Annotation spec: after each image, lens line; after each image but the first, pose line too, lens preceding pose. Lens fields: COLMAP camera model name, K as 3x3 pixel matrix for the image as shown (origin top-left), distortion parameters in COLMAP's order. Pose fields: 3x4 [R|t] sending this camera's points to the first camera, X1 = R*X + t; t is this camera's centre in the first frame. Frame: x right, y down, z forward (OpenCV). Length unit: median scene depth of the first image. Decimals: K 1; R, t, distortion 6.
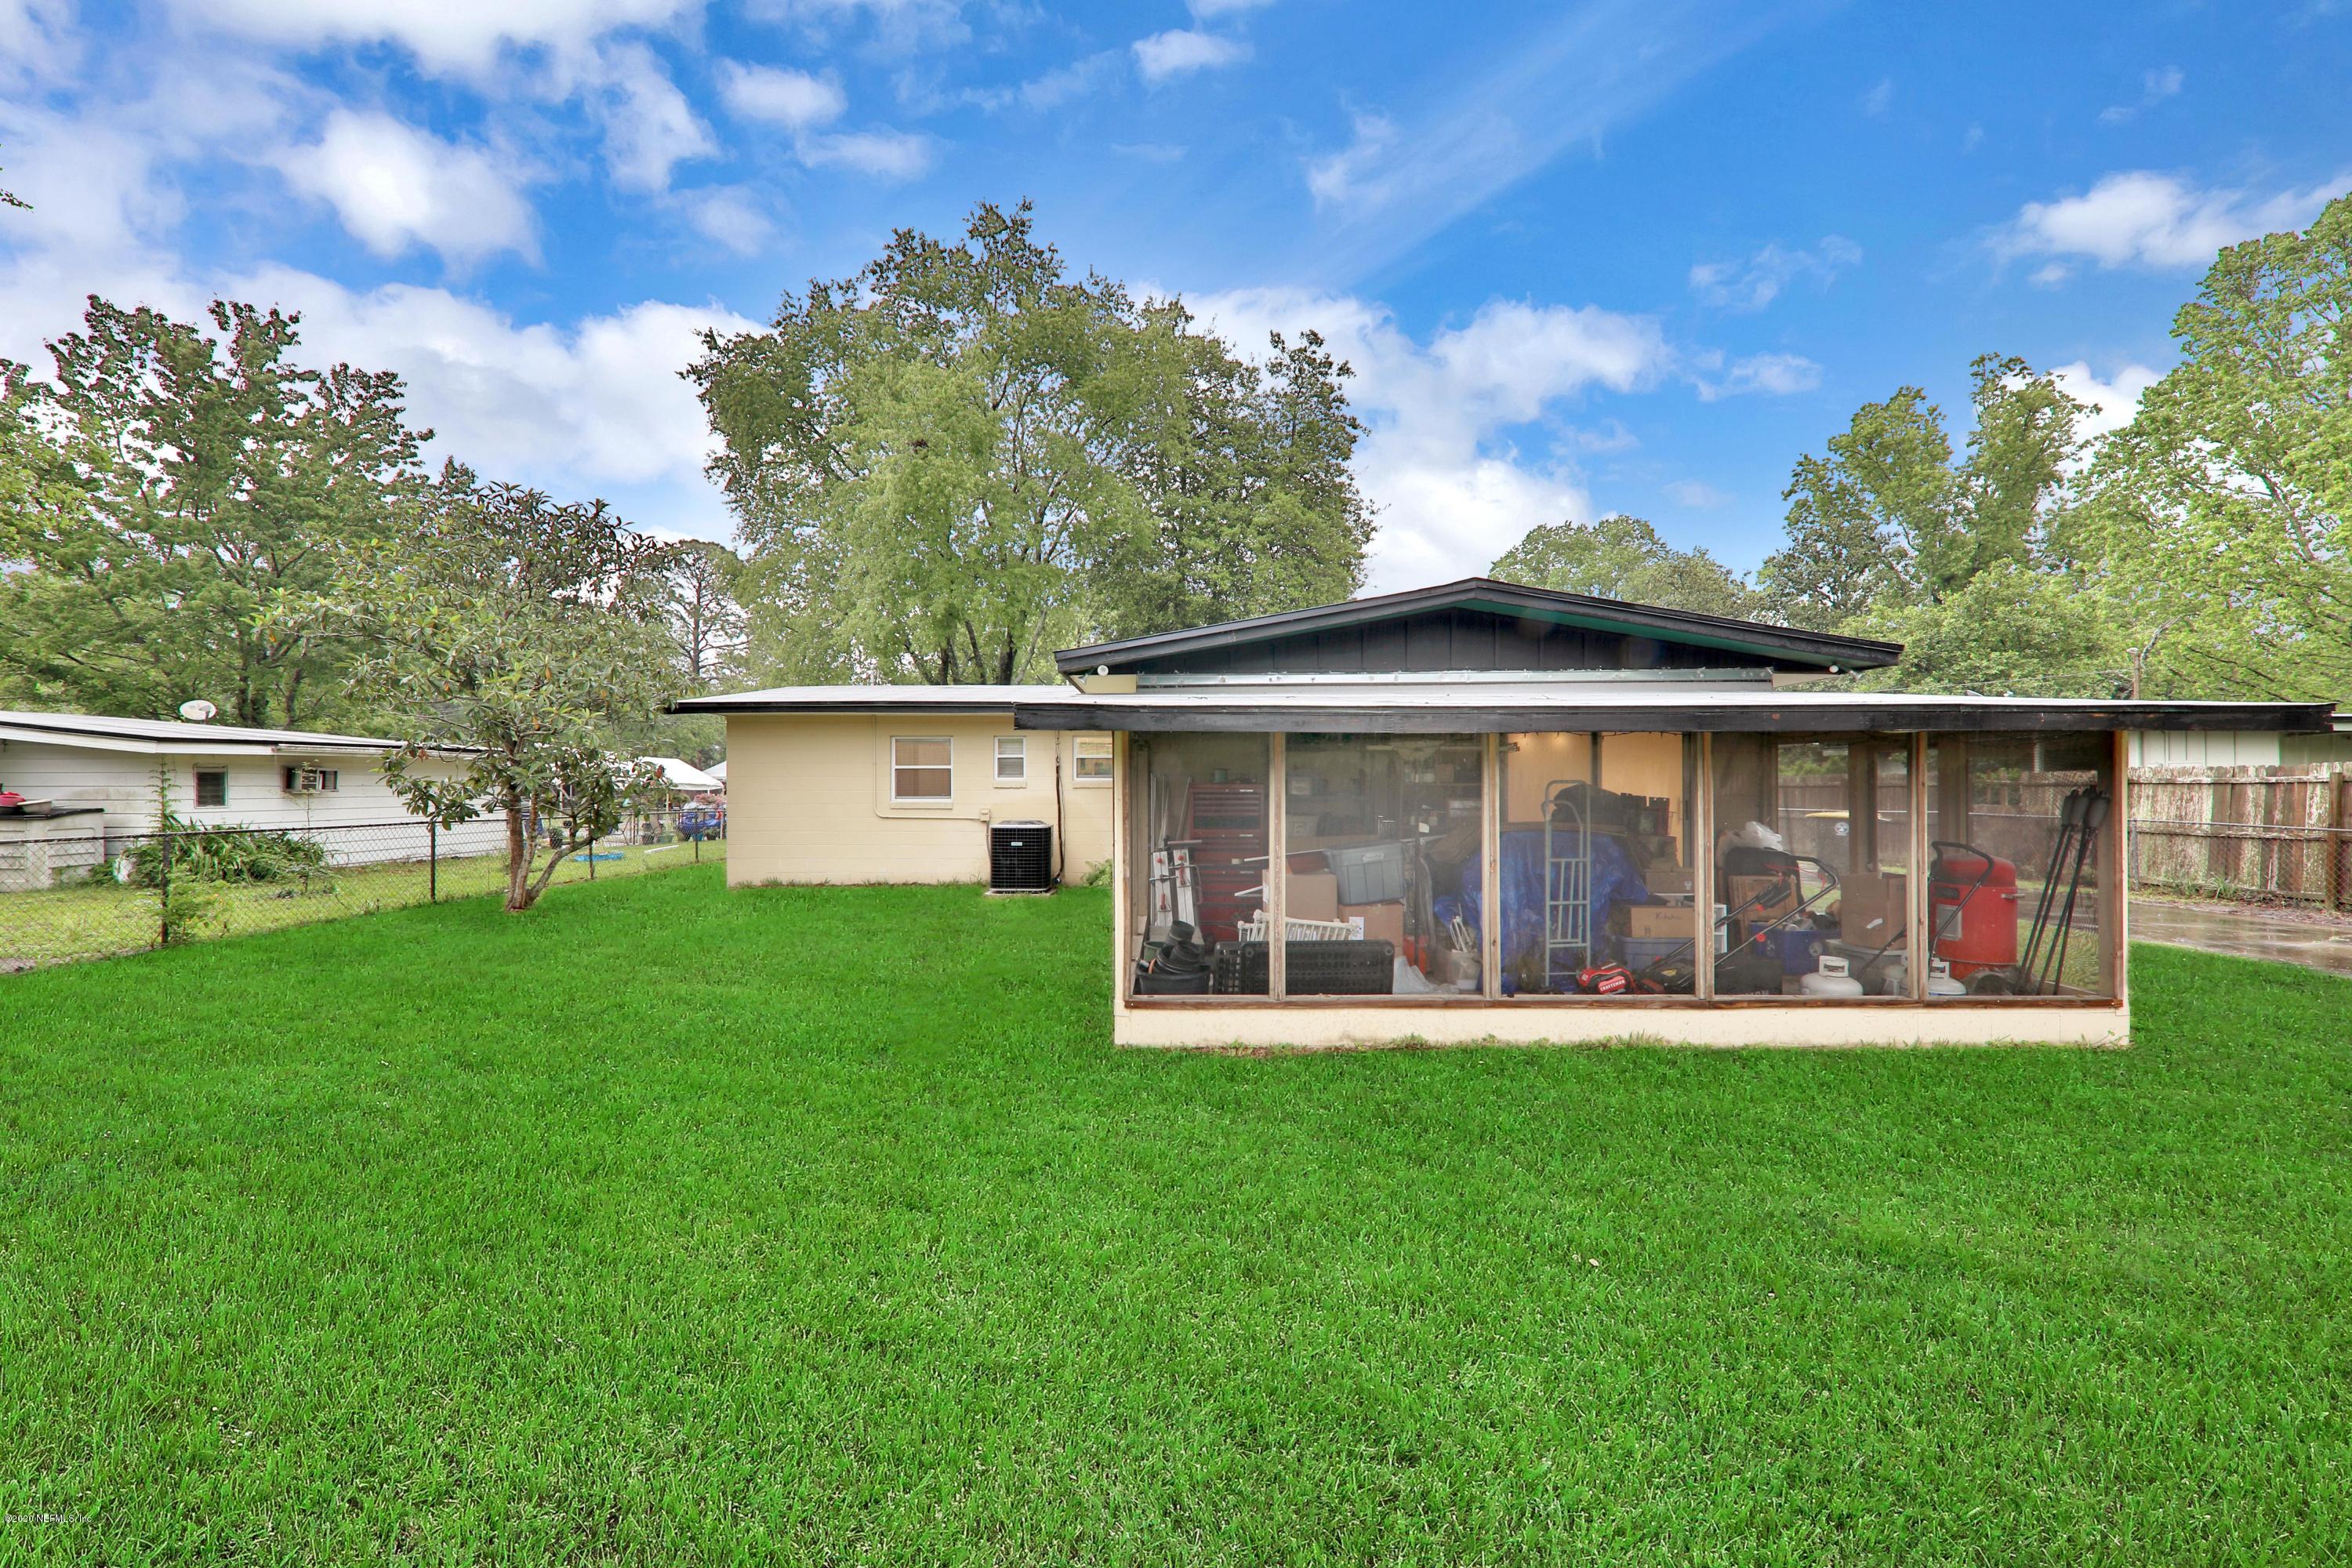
lens RADIAL K [[865.2, 0, 1156.1], [0, 865.2, 794.3], [0, 0, 1]] dist [0.001931, 0.000141]
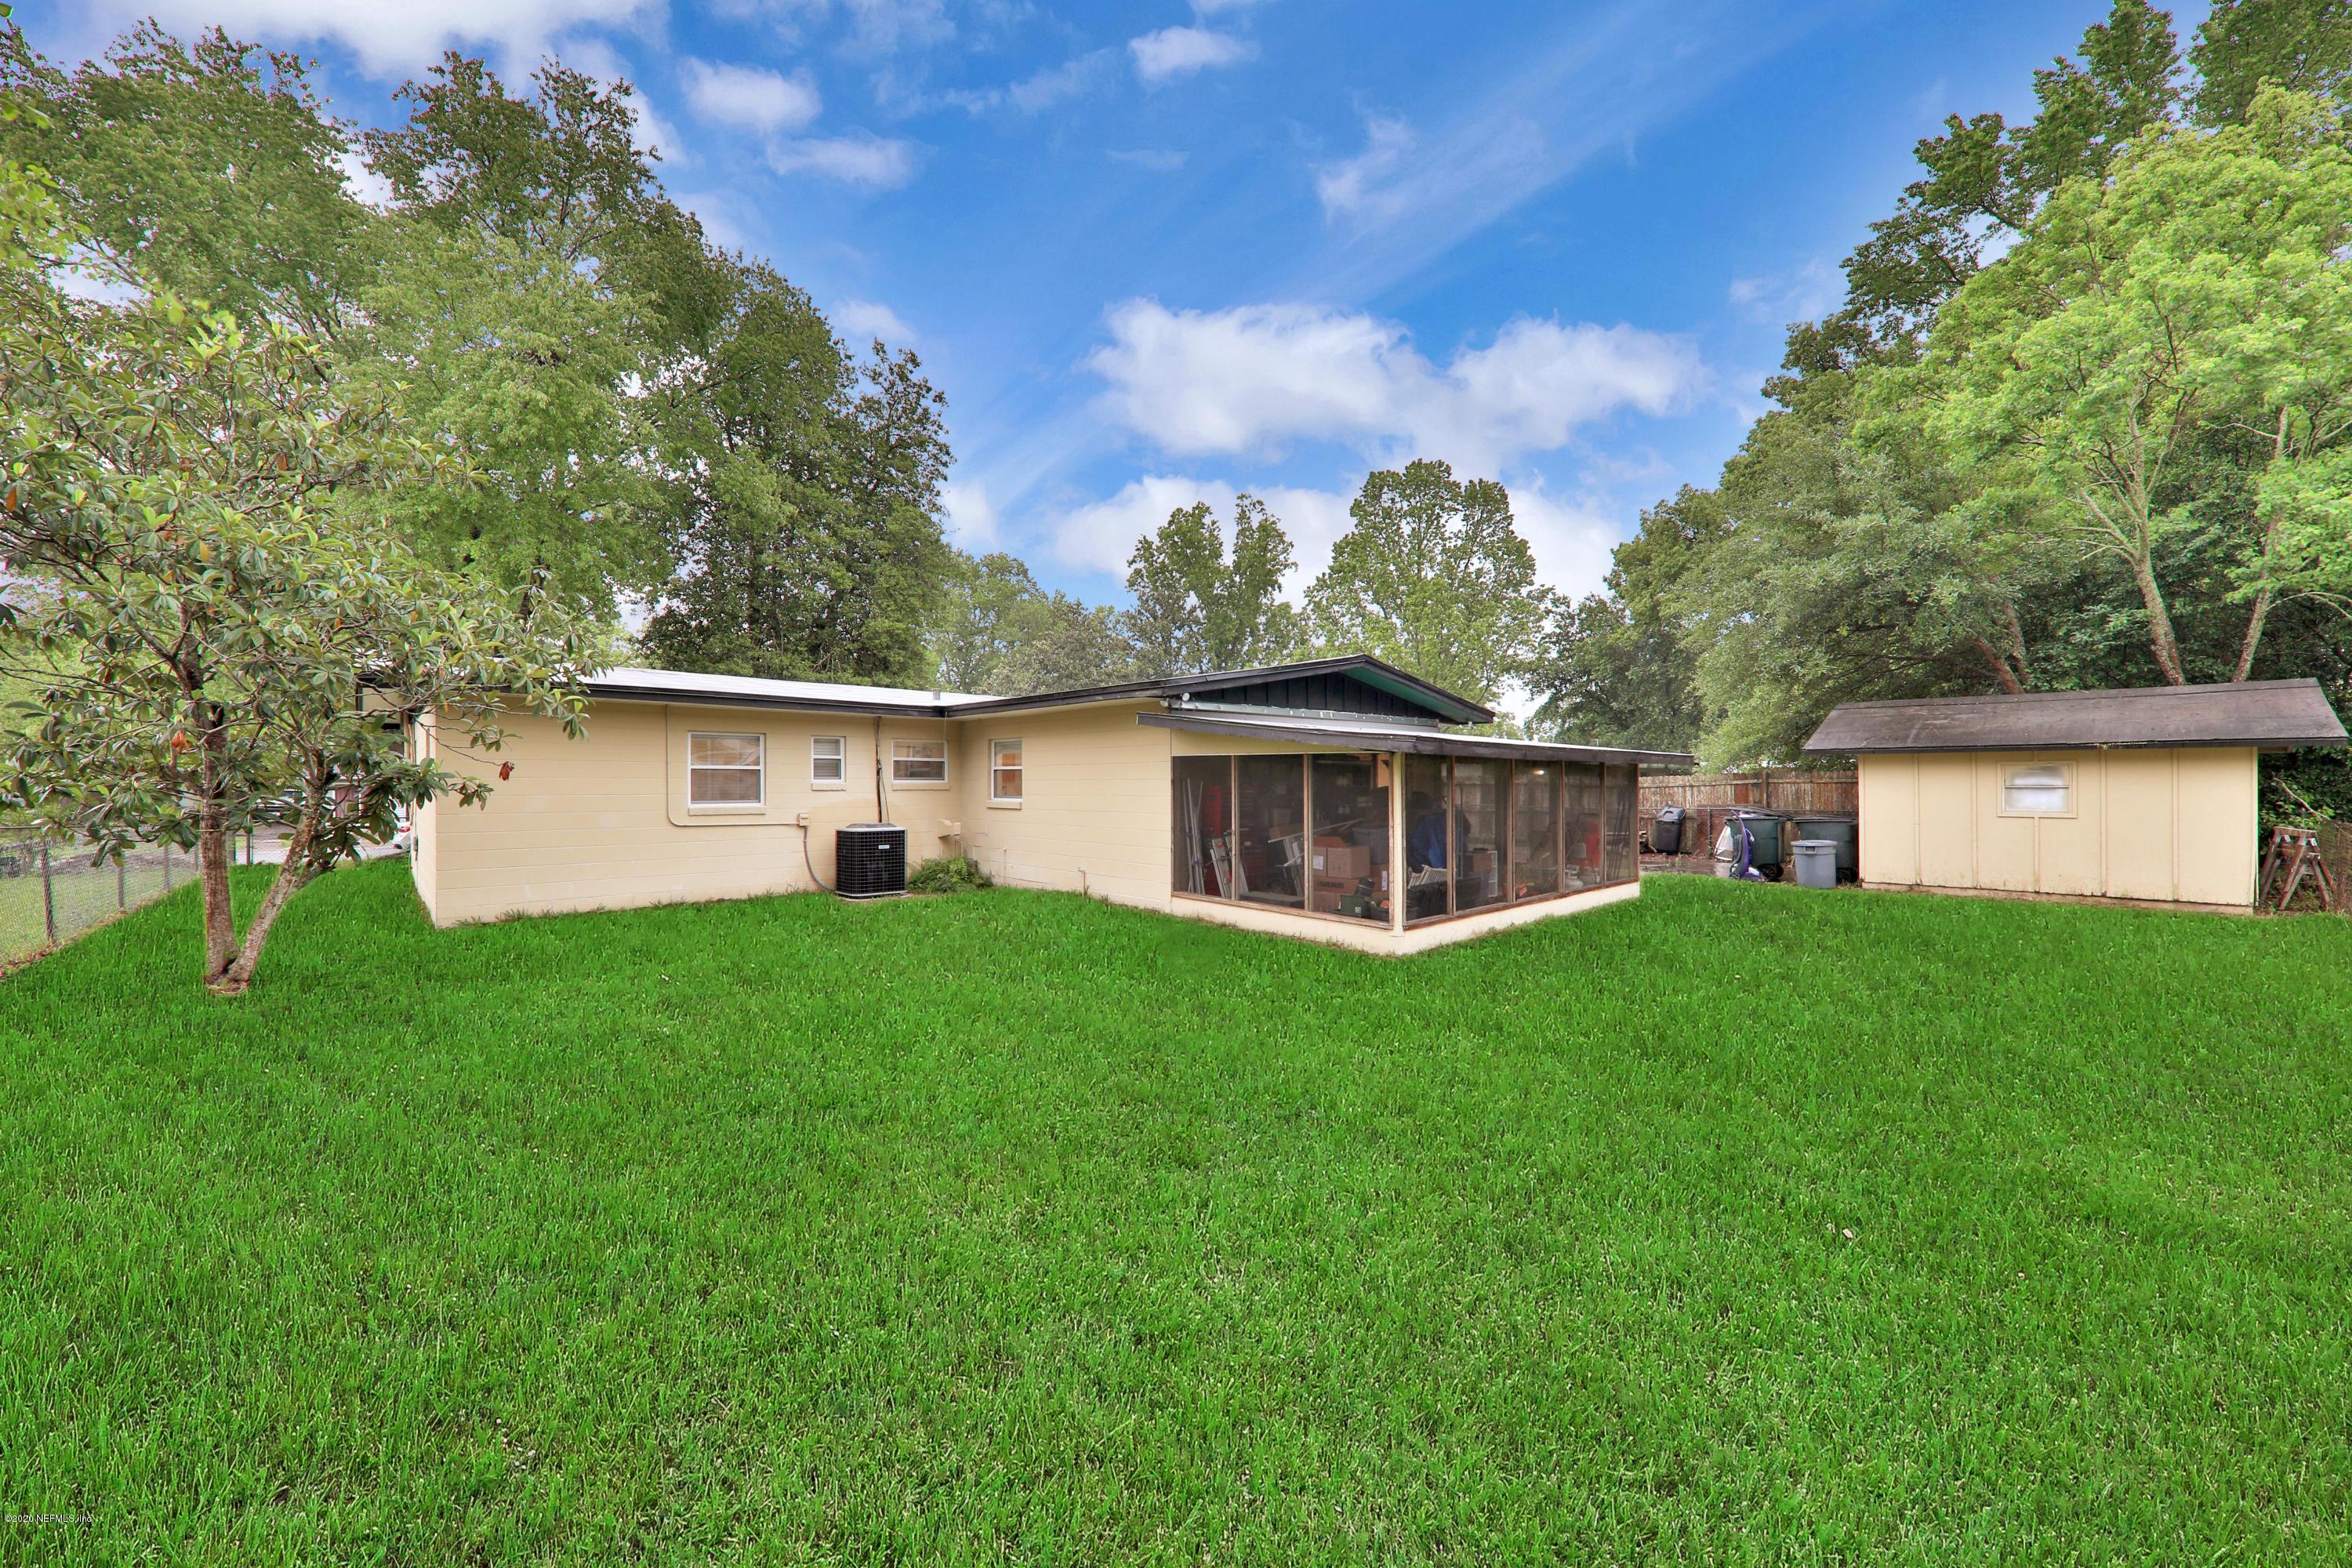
lens RADIAL K [[865.2, 0, 1156.1], [0, 865.2, 794.3], [0, 0, 1]] dist [0.001931, 0.000141]
pose [[0.738209, -0.007520, 0.674530, -0.355140], [0.007722, 0.999967, 0.002697, -0.001856], [-0.674528, 0.003218, 0.738243, 0.036403]]
